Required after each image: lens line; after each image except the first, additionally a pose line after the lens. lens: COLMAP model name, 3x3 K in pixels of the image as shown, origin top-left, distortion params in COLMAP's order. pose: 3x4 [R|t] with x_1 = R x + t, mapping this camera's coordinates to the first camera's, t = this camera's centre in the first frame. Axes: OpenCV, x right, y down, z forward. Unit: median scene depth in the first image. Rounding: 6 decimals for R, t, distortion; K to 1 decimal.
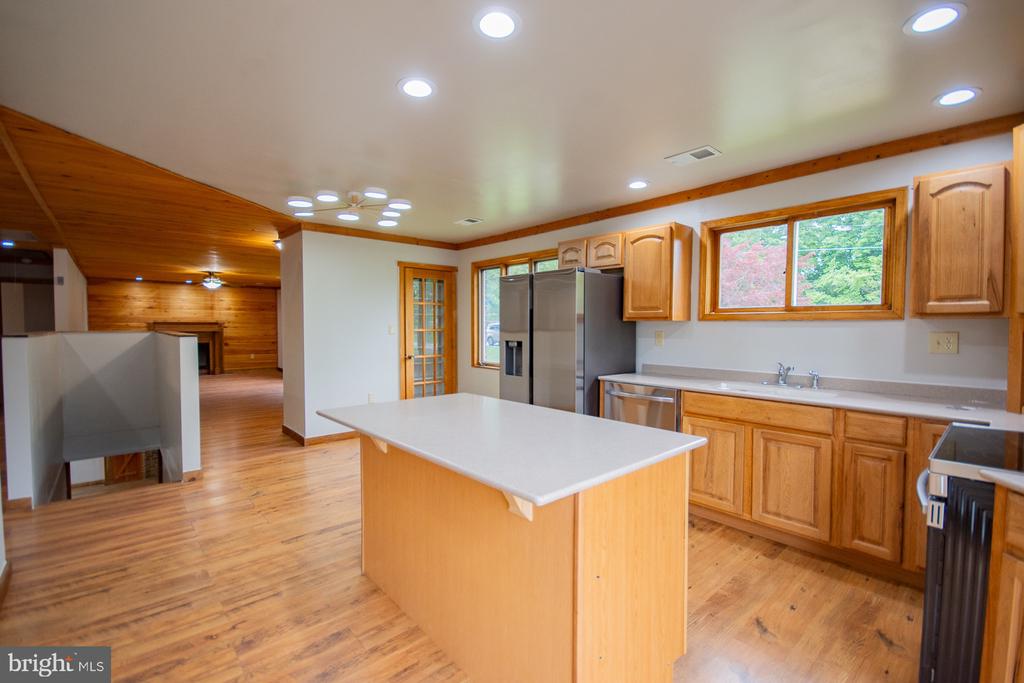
lens RADIAL K [[450.6, 0, 515.7], [0, 450.6, 343.0], [0, 0, 1]] dist [-0.002896, -0.000440]
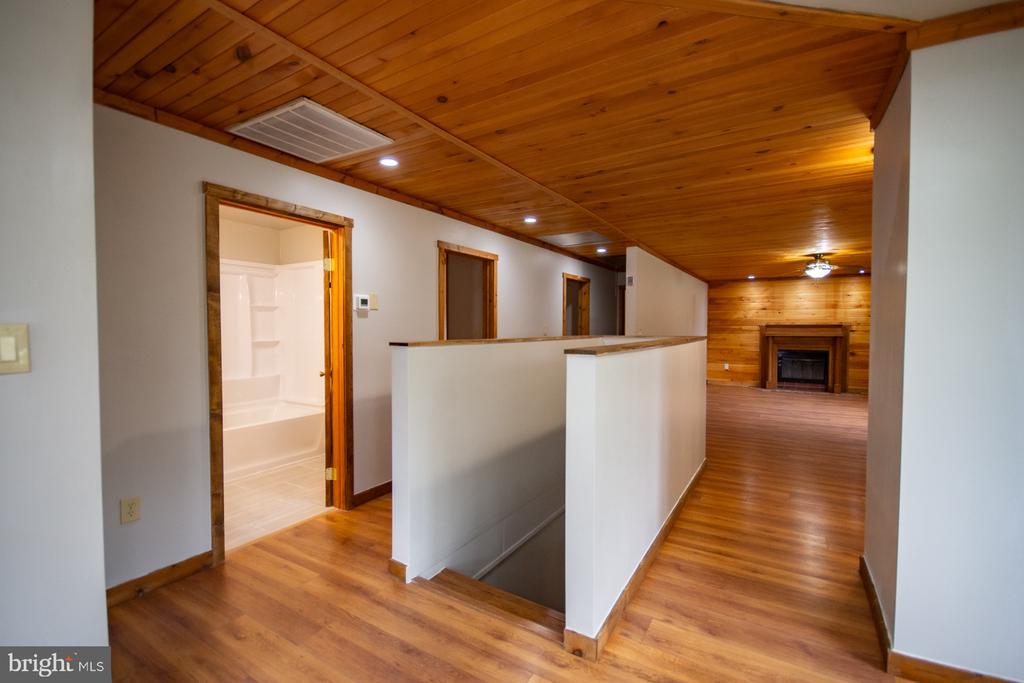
lens RADIAL K [[450.6, 0, 511.7], [0, 450.6, 342.9], [0, 0, 1]] dist [-0.002896, -0.000440]
pose [[0.284238, 0.026792, -0.958379, -0.120110], [-0.033551, 0.999275, 0.017984, -0.012916], [0.958167, 0.027043, 0.284931, 0.326443]]
